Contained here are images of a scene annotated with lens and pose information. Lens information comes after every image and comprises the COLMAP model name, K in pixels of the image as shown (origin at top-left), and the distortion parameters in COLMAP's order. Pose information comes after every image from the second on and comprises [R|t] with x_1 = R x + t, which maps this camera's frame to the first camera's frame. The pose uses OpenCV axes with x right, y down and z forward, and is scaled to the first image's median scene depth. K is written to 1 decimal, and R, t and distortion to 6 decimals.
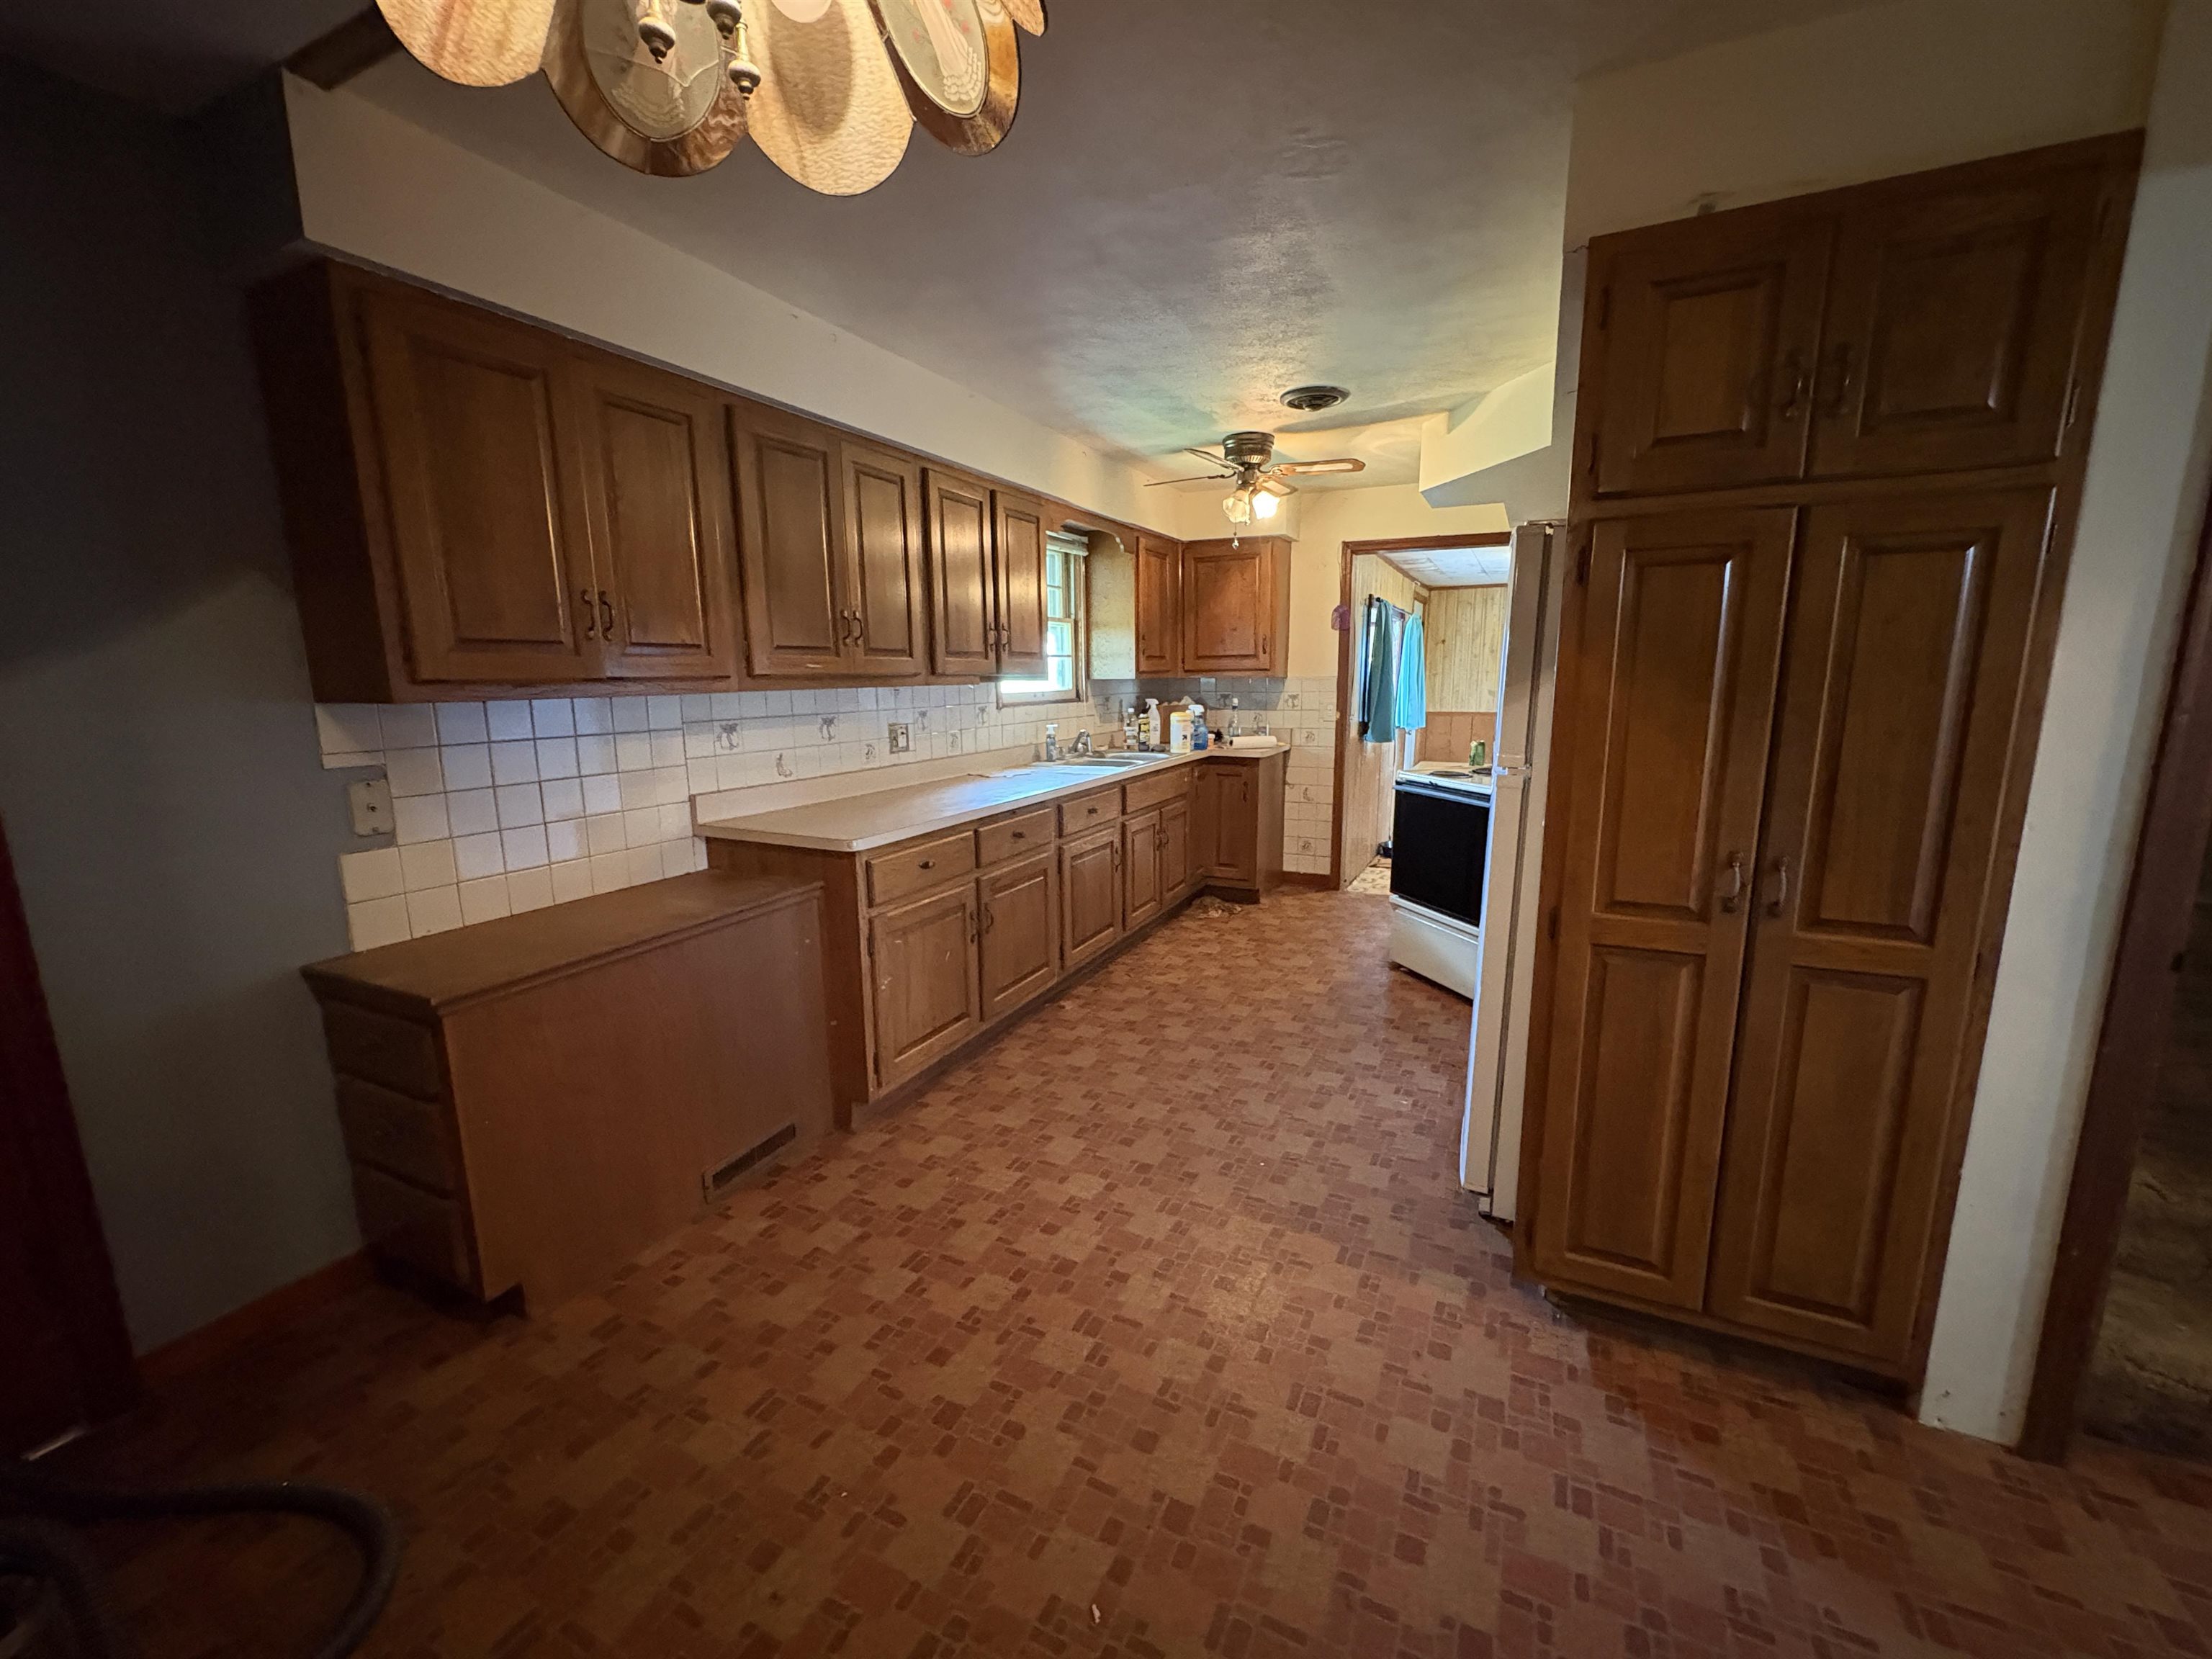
lens RADIAL K [[881.4, 0, 1100.4], [0, 881.4, 824.5], [0, 0, 1]] dist [0.002081, -0.000280]
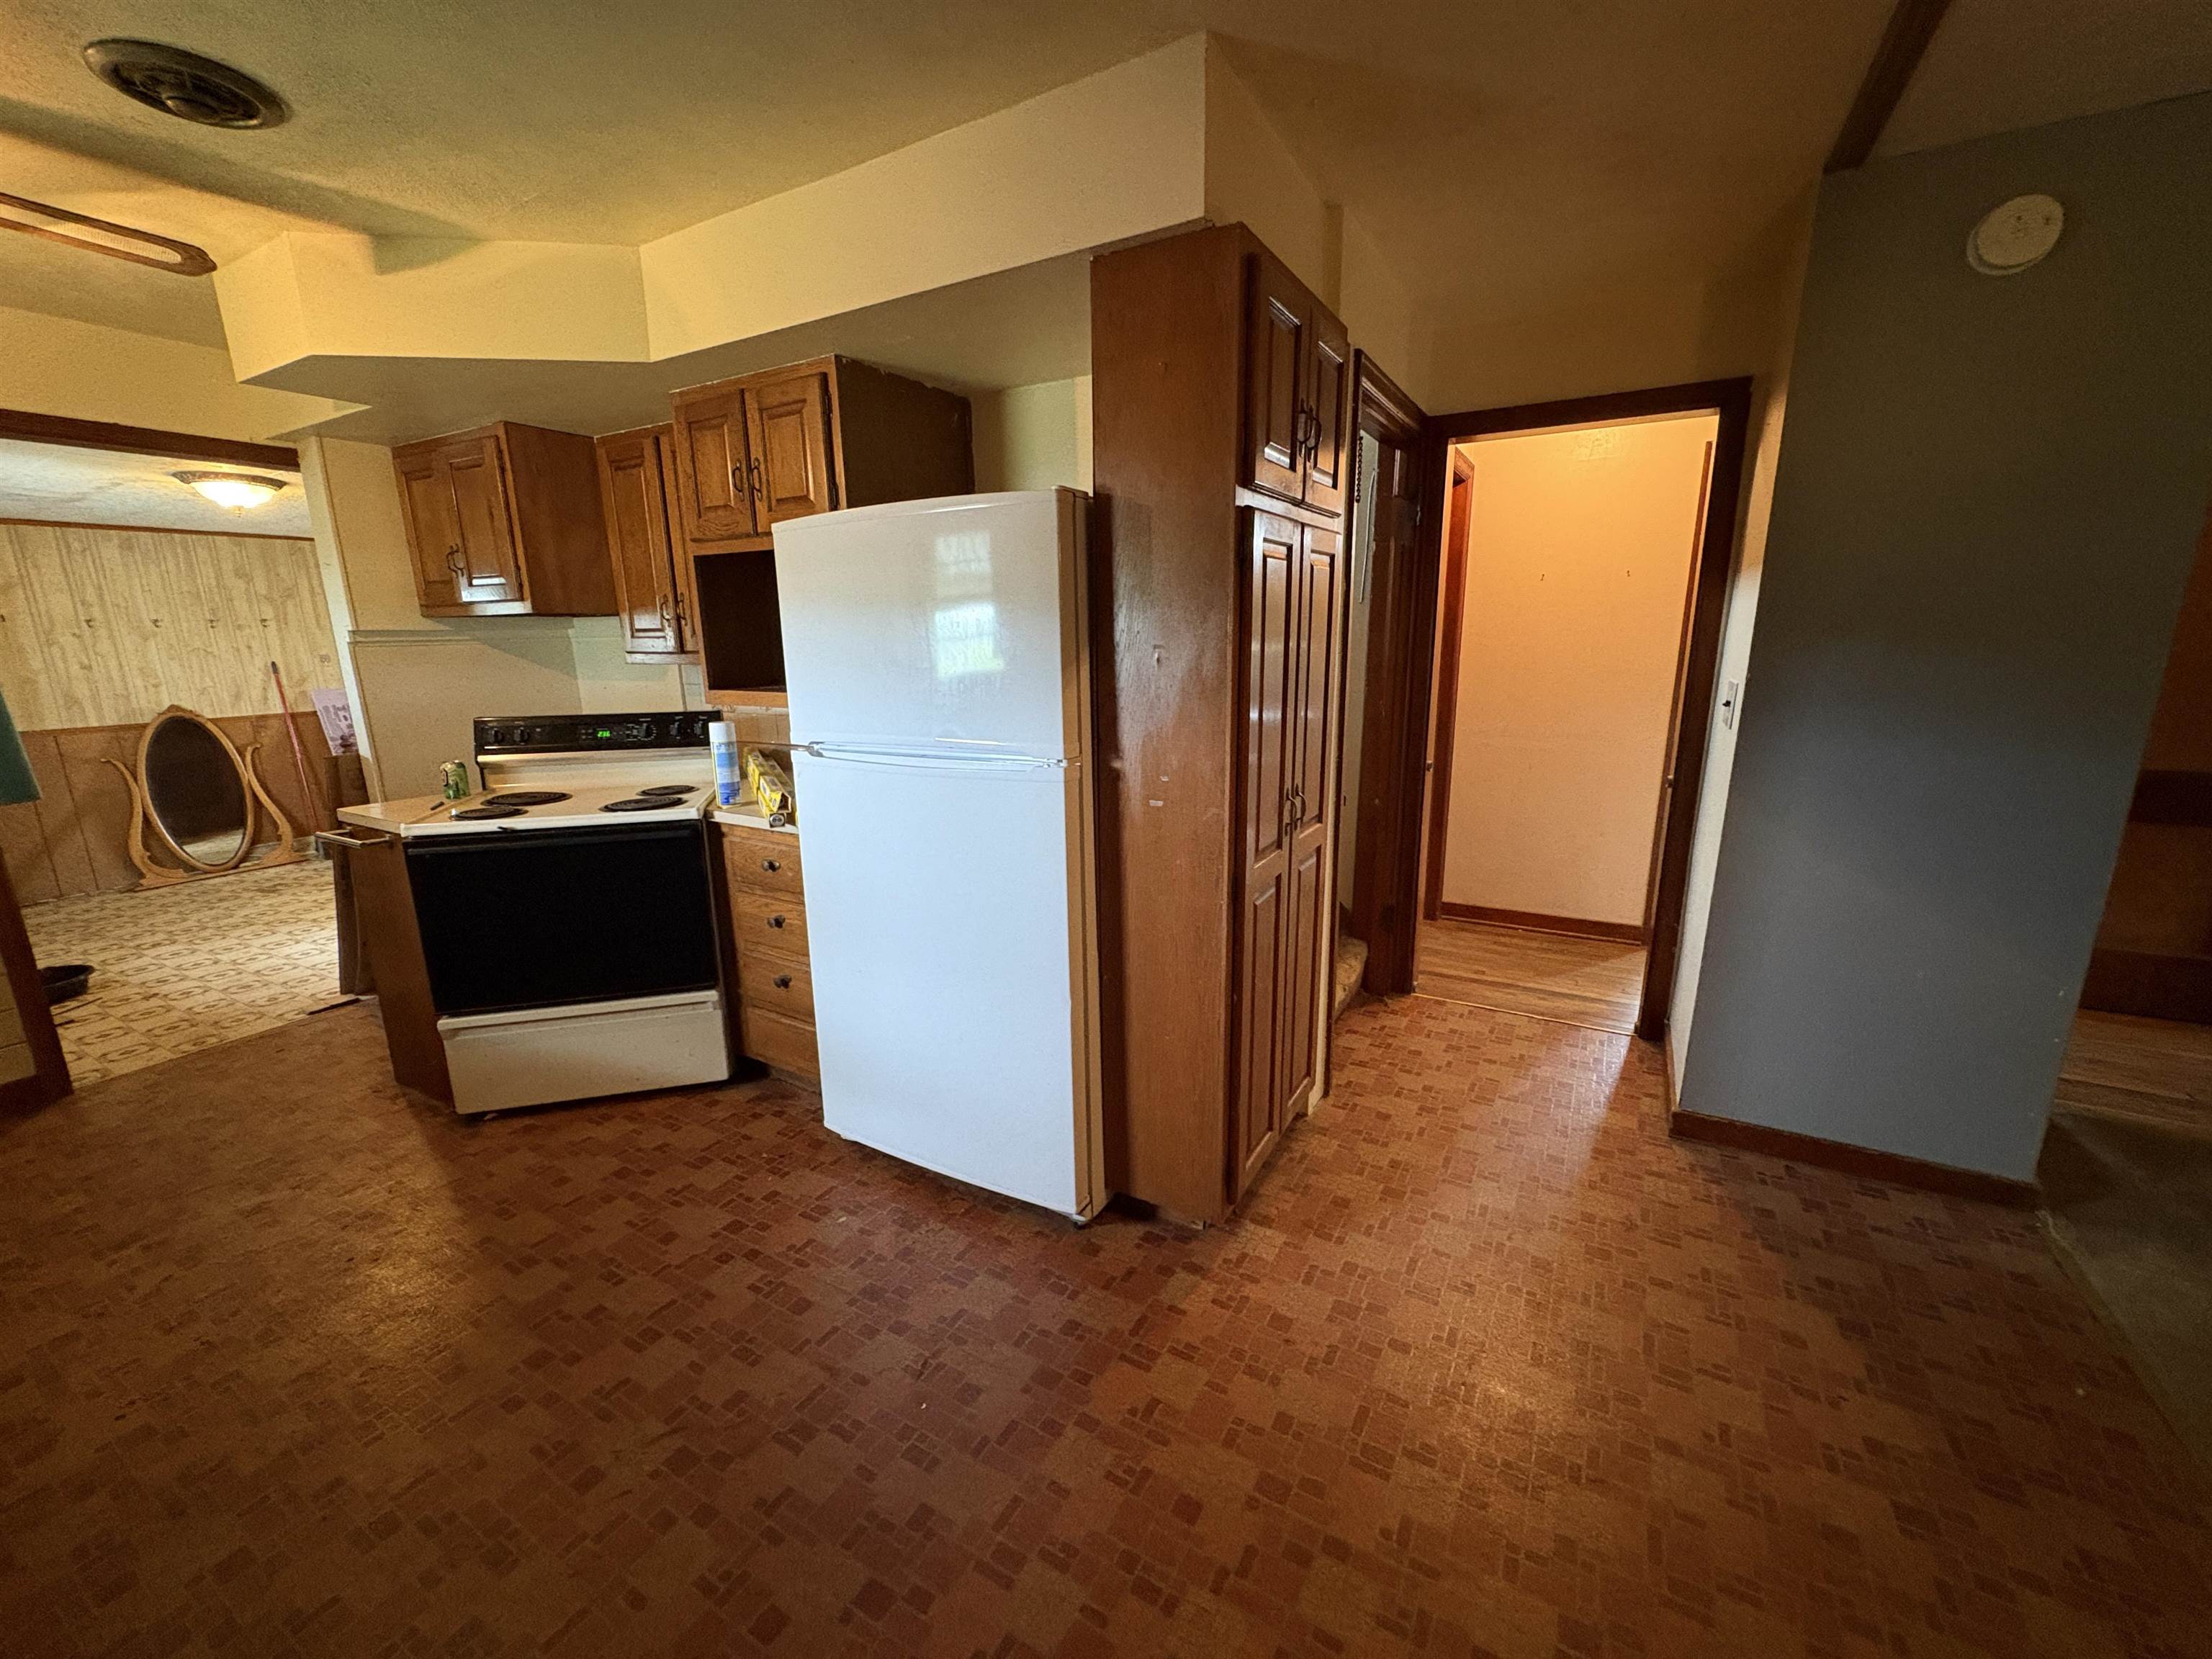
lens RADIAL K [[881.4, 0, 1100.4], [0, 881.4, 837.2], [0, 0, 1]] dist [0.002081, -0.000280]
pose [[0.069147, -0.220551, 0.972921, -0.283085], [0.191293, 0.960090, 0.204046, -0.107703], [-0.979094, 0.172004, 0.108577, 0.570695]]
